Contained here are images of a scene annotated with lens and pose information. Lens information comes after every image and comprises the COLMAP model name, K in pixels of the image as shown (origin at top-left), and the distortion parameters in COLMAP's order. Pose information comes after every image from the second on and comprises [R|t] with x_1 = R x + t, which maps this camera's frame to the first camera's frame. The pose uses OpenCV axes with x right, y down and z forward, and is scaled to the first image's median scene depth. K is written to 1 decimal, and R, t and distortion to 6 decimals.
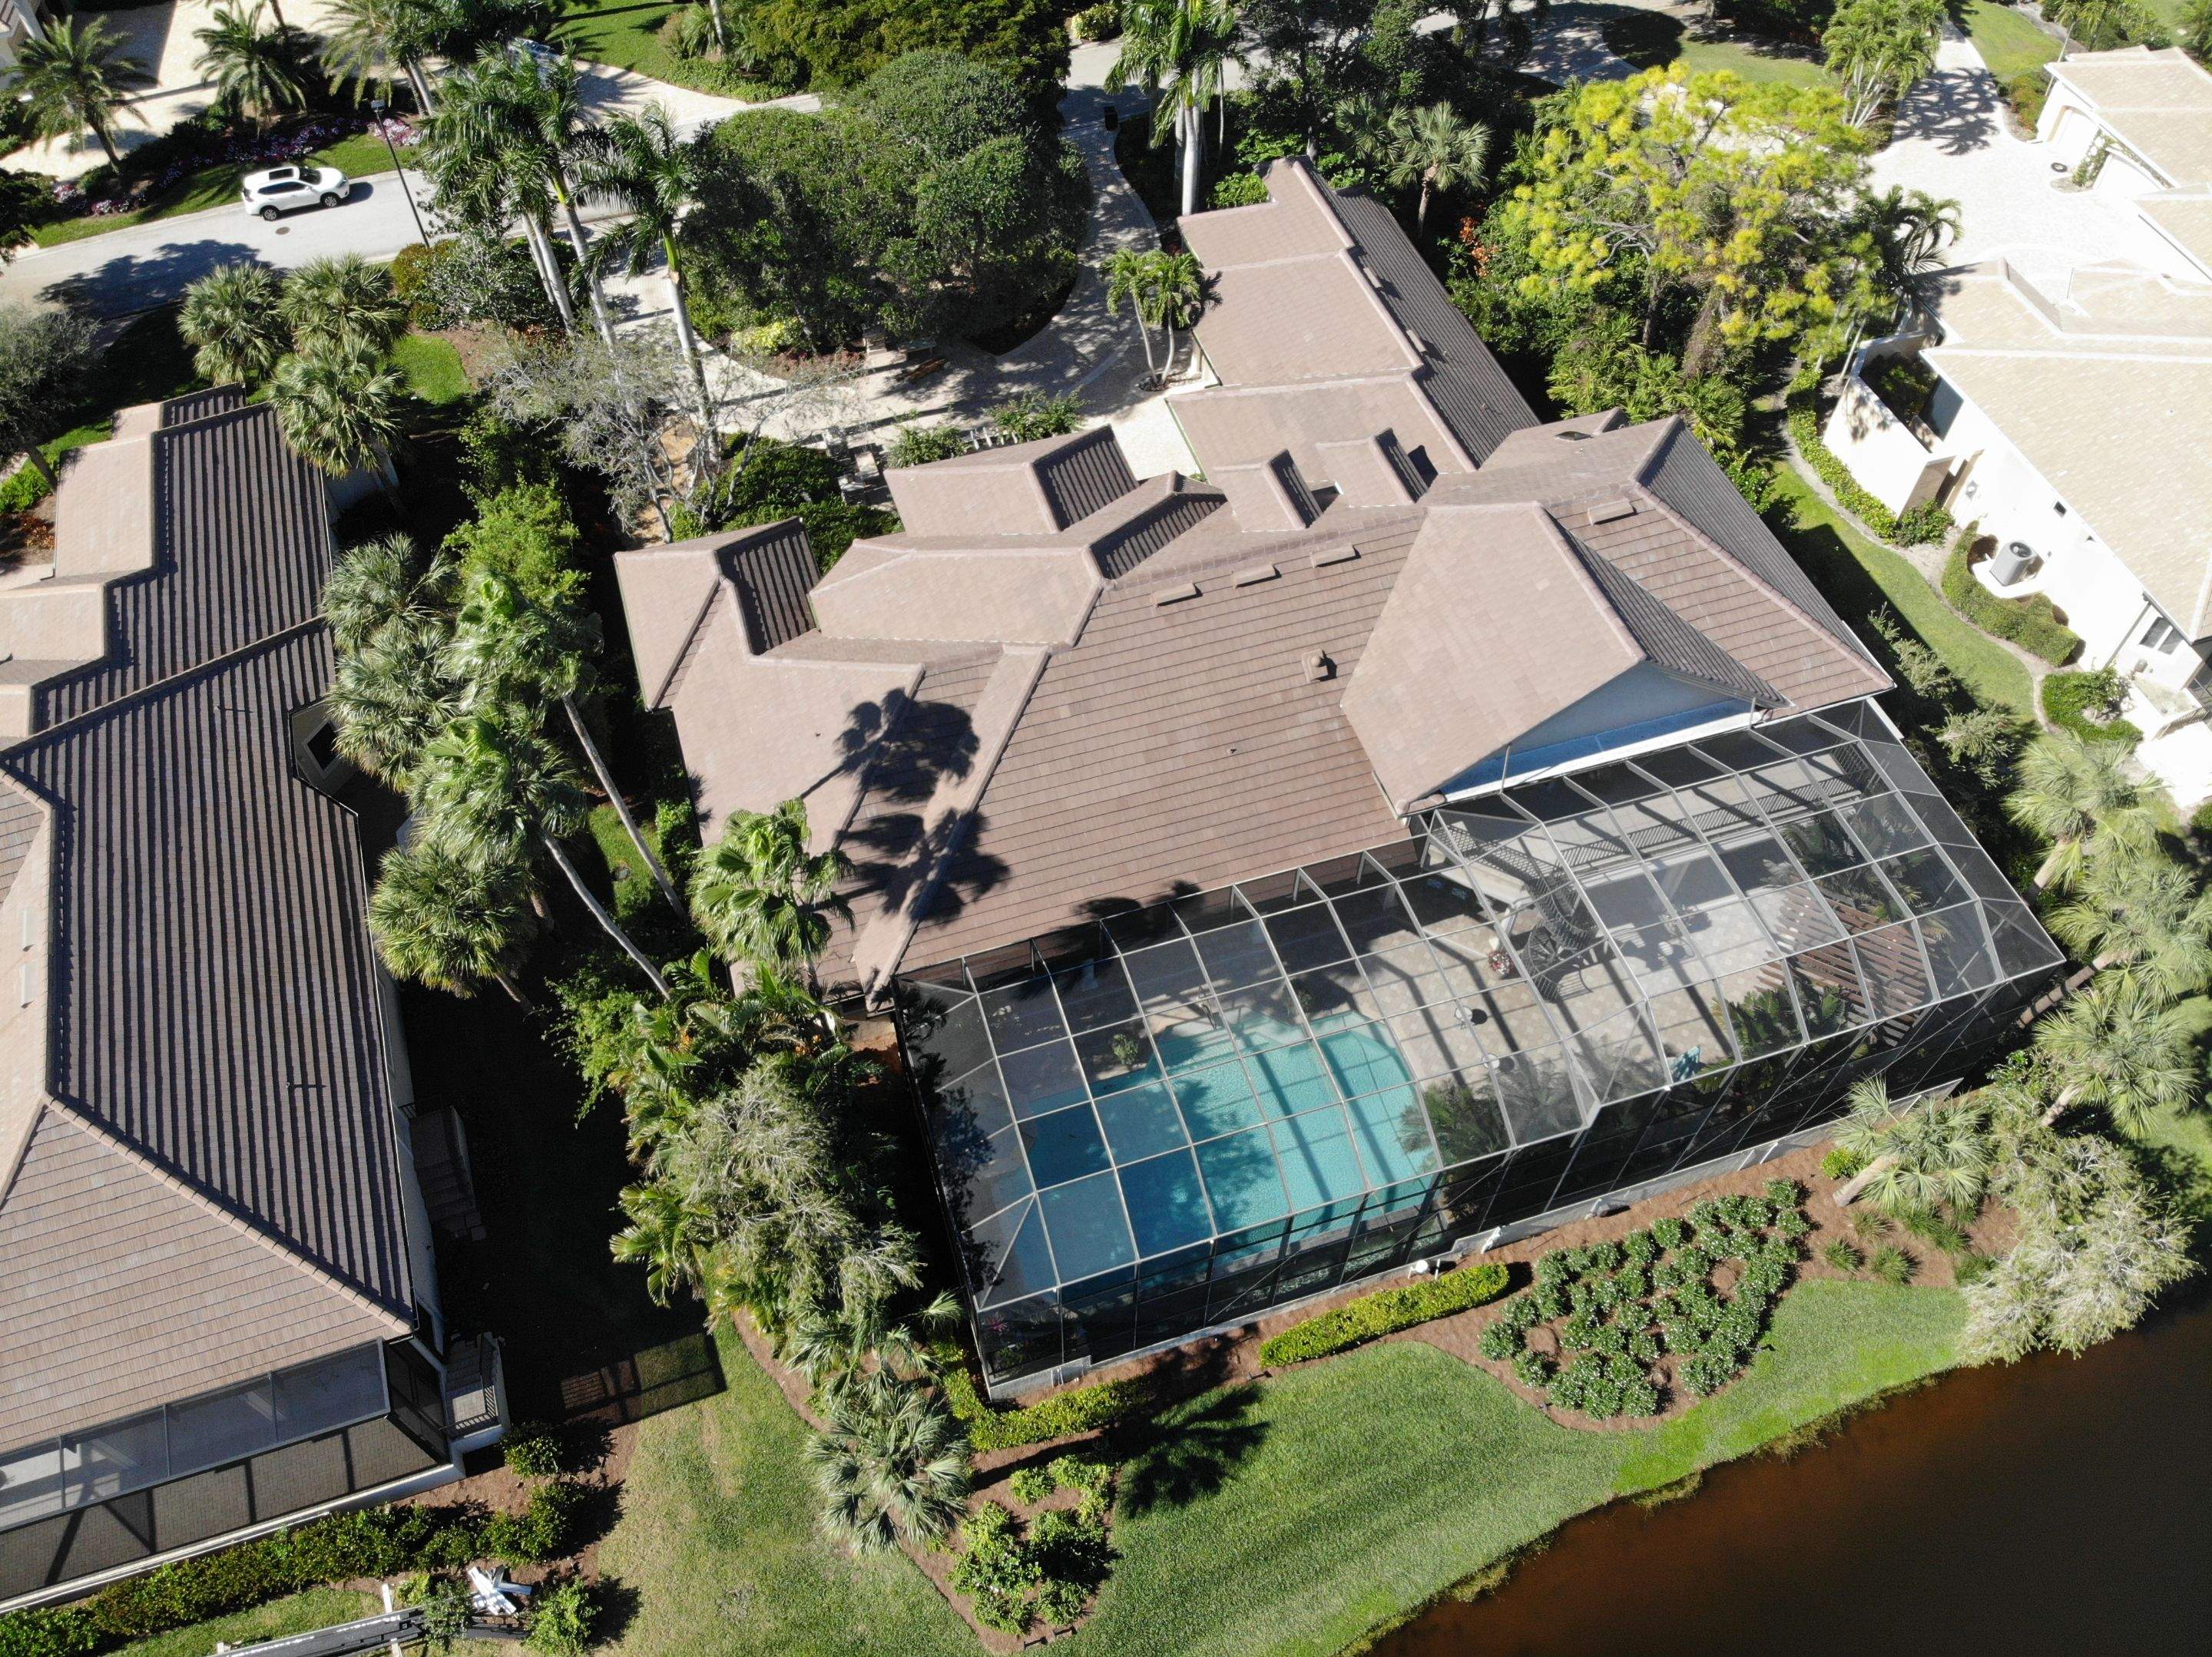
lens RADIAL K [[1682.9, 0, 1094.1], [0, 1682.9, 842.0], [0, 0, 1]] dist [-0.012843, -0.007146]
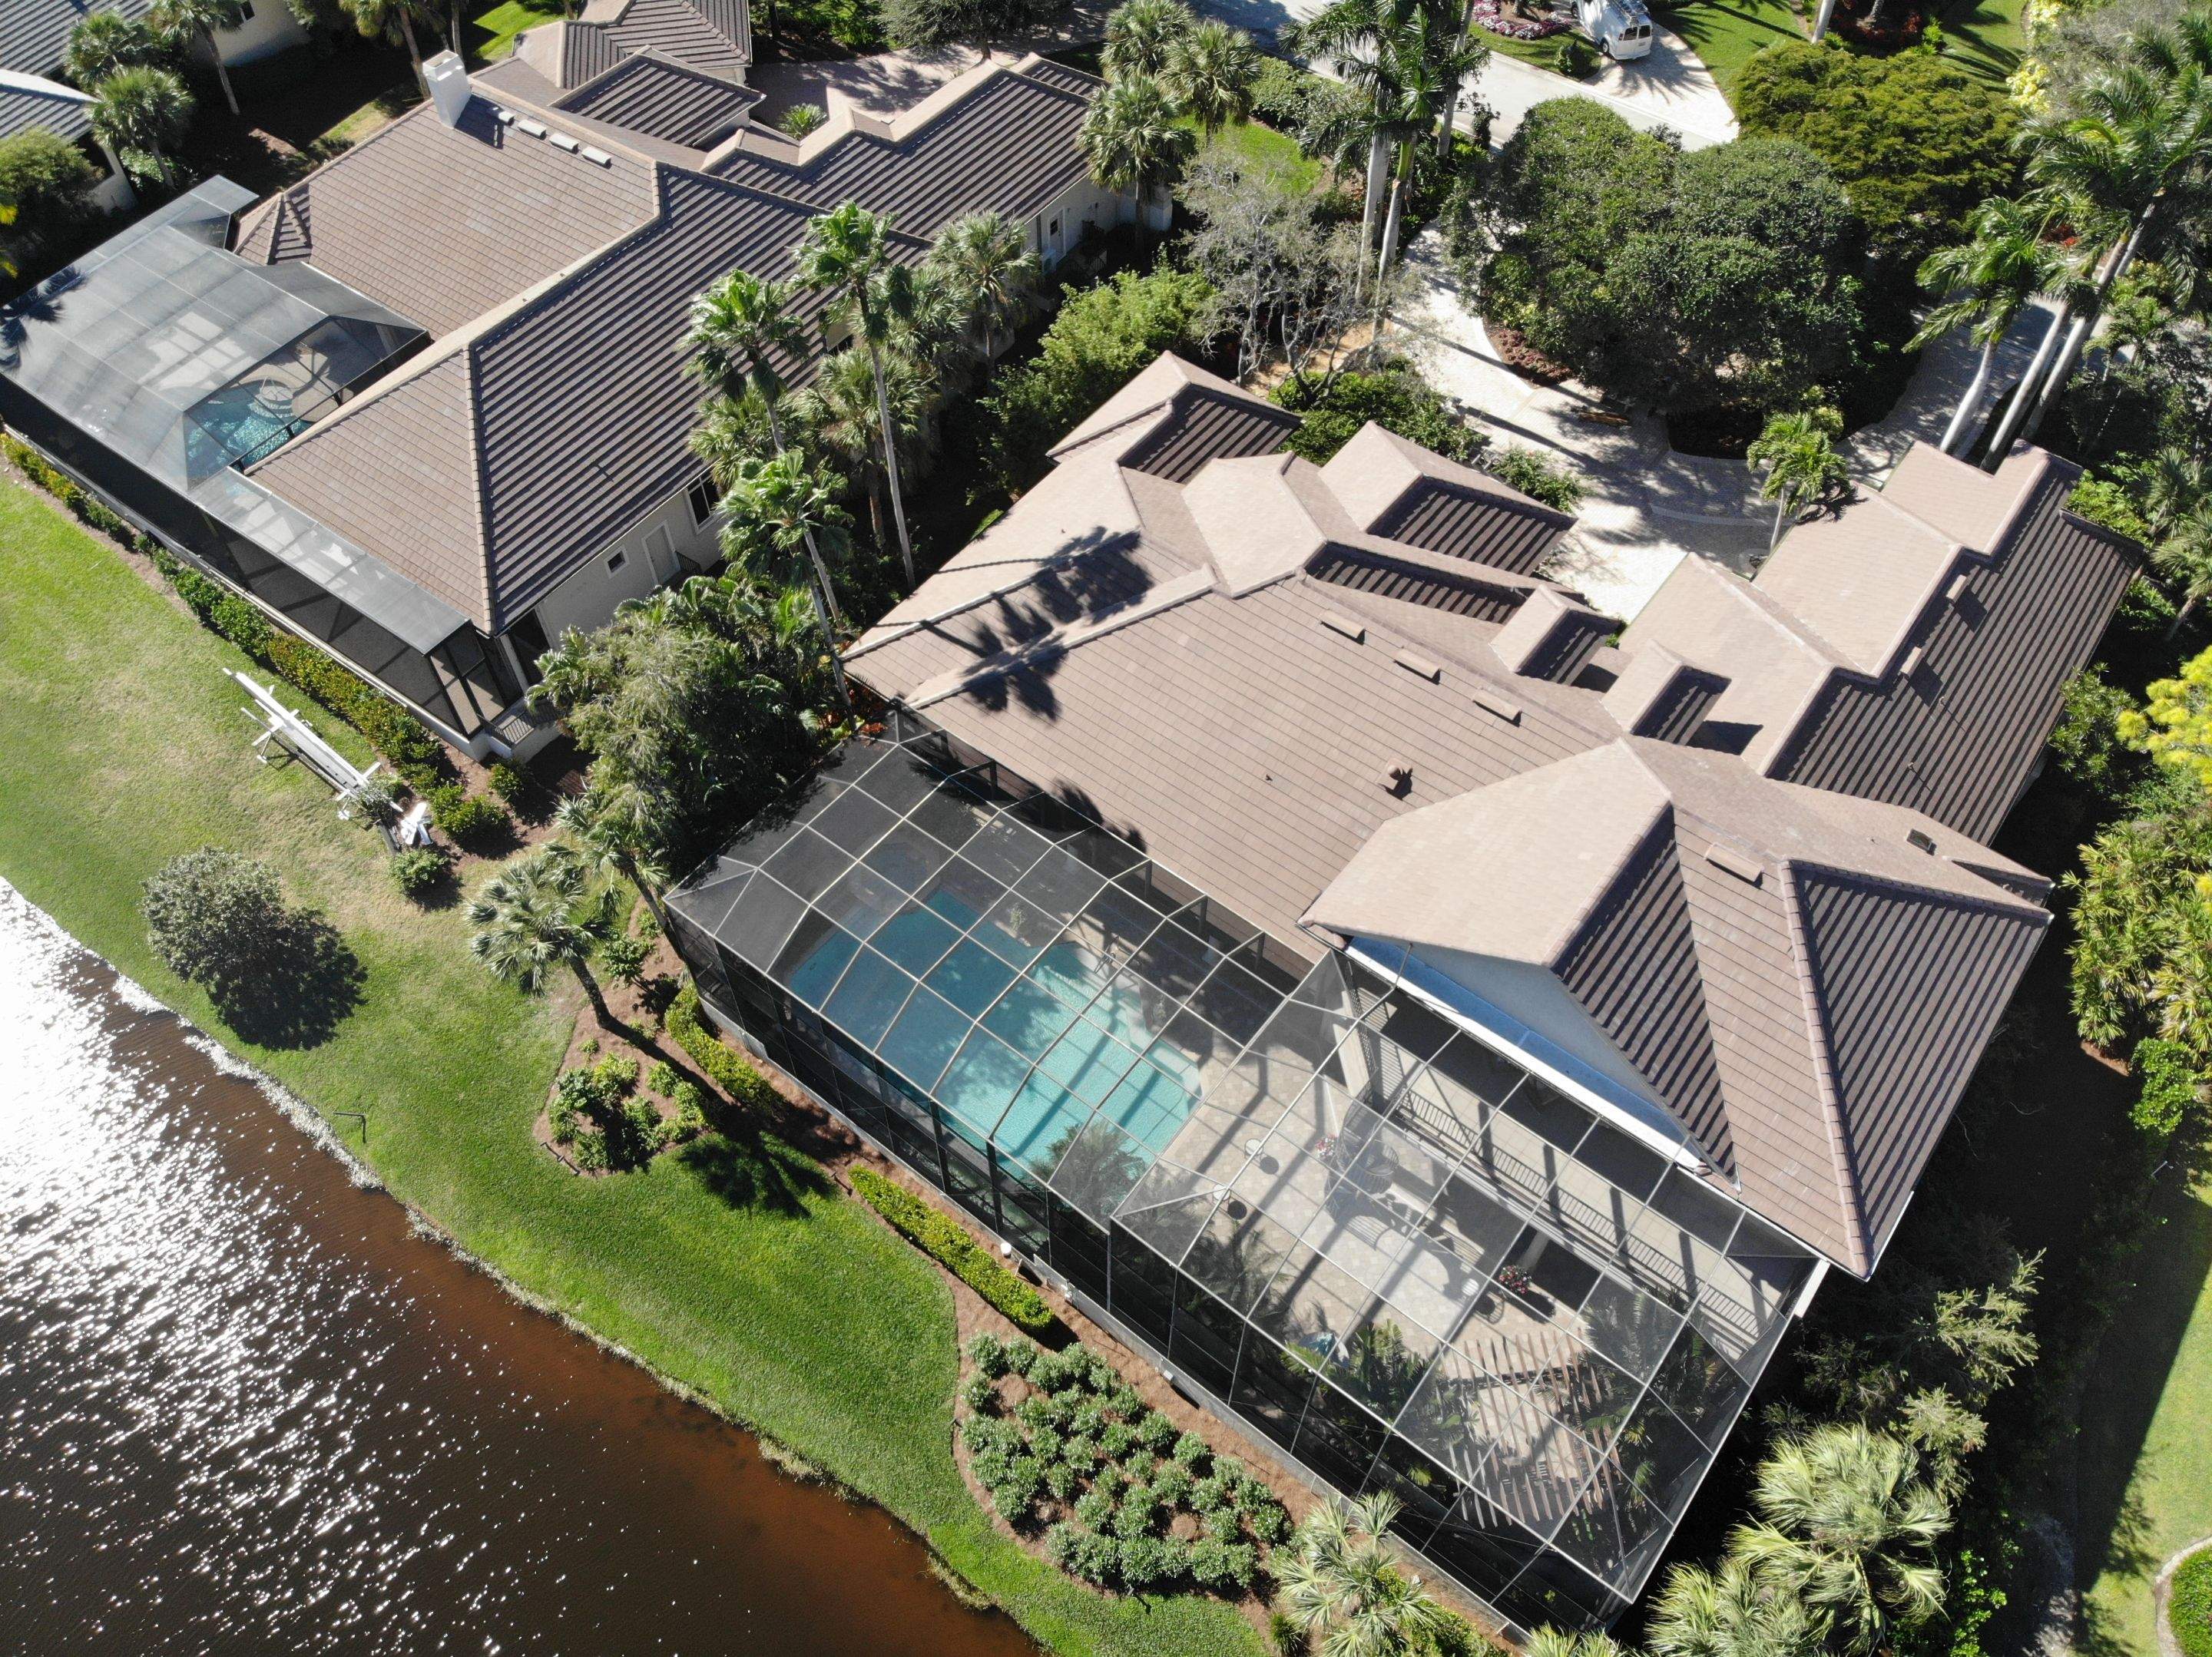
lens RADIAL K [[1622.1, 0, 1079.6], [0, 1622.1, 828.5], [0, 0, 1]] dist [0.079428, -0.213833]
pose [[0.559534, 0.671053, -0.486425, 0.533762], [-0.663632, 0.714331, 0.222088, -0.180510], [0.496501, 0.198542, 0.845025, 0.136666]]
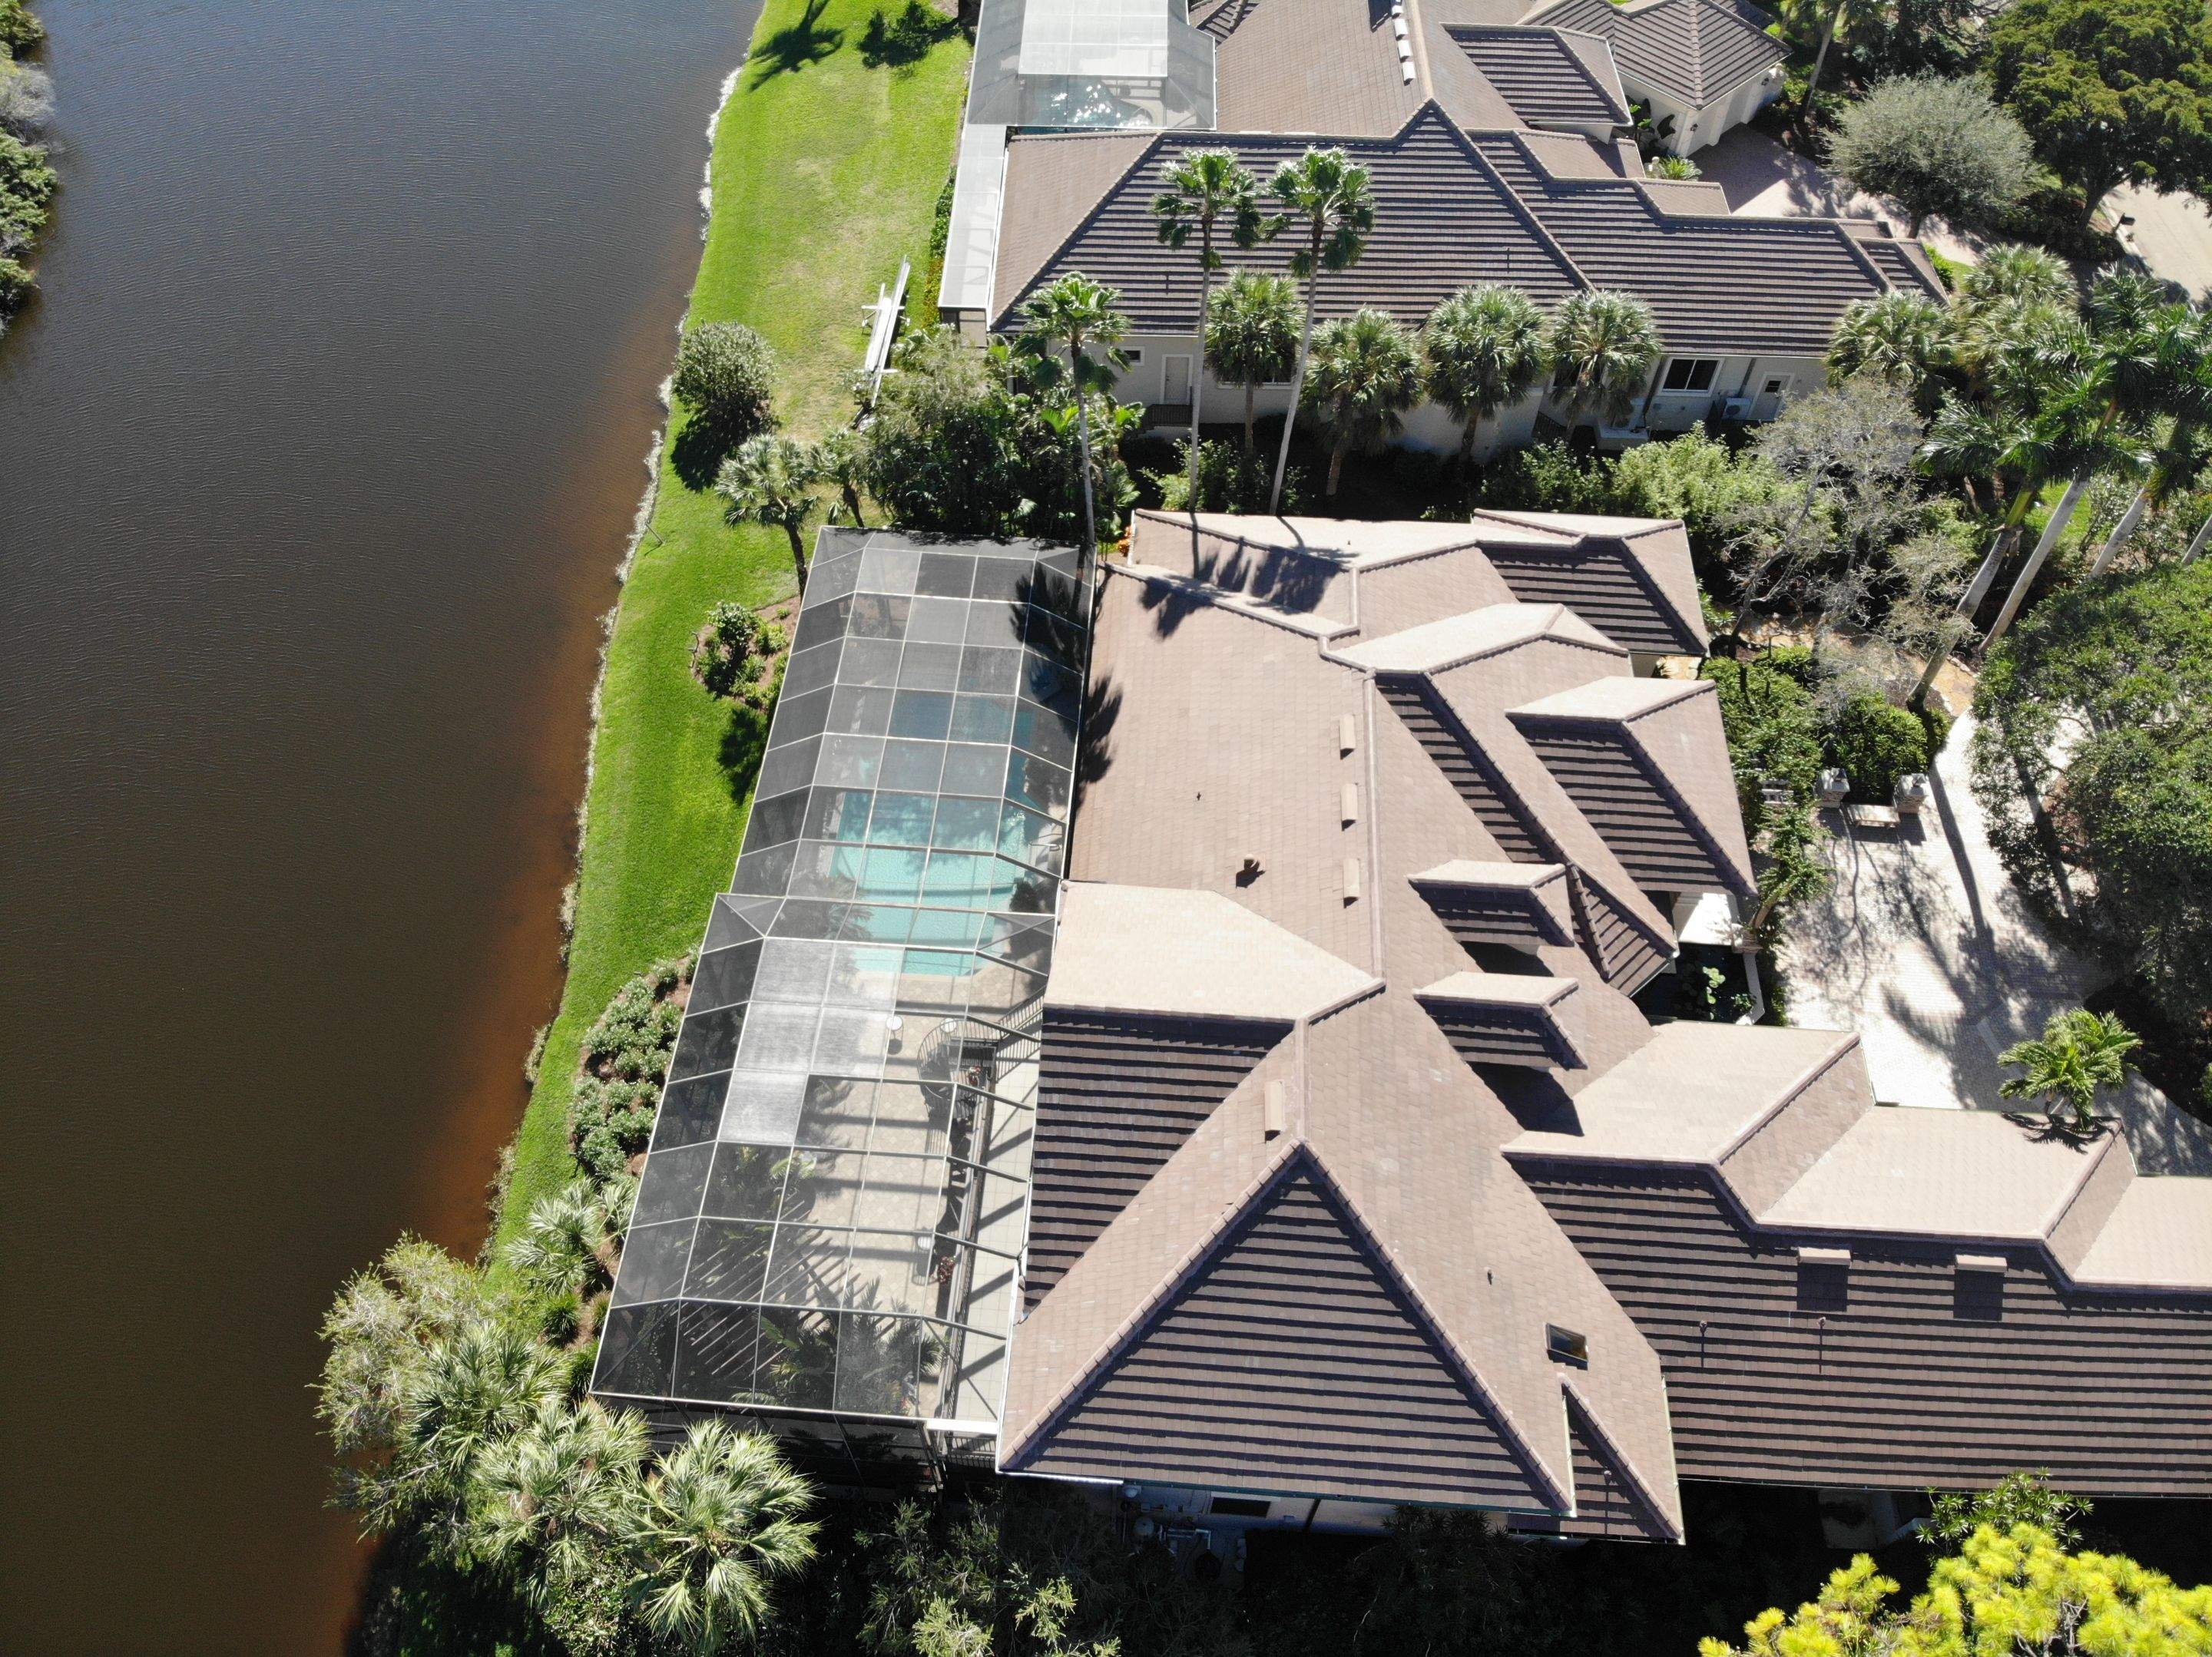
lens RADIAL K [[1622.1, 0, 1079.6], [0, 1622.1, 828.5], [0, 0, 1]] dist [0.079428, -0.213833]
pose [[-0.382342, 0.748399, -0.541953, 0.689224], [-0.739934, 0.103323, 0.664697, -0.682402], [0.553455, 0.655151, 0.514261, 0.487003]]
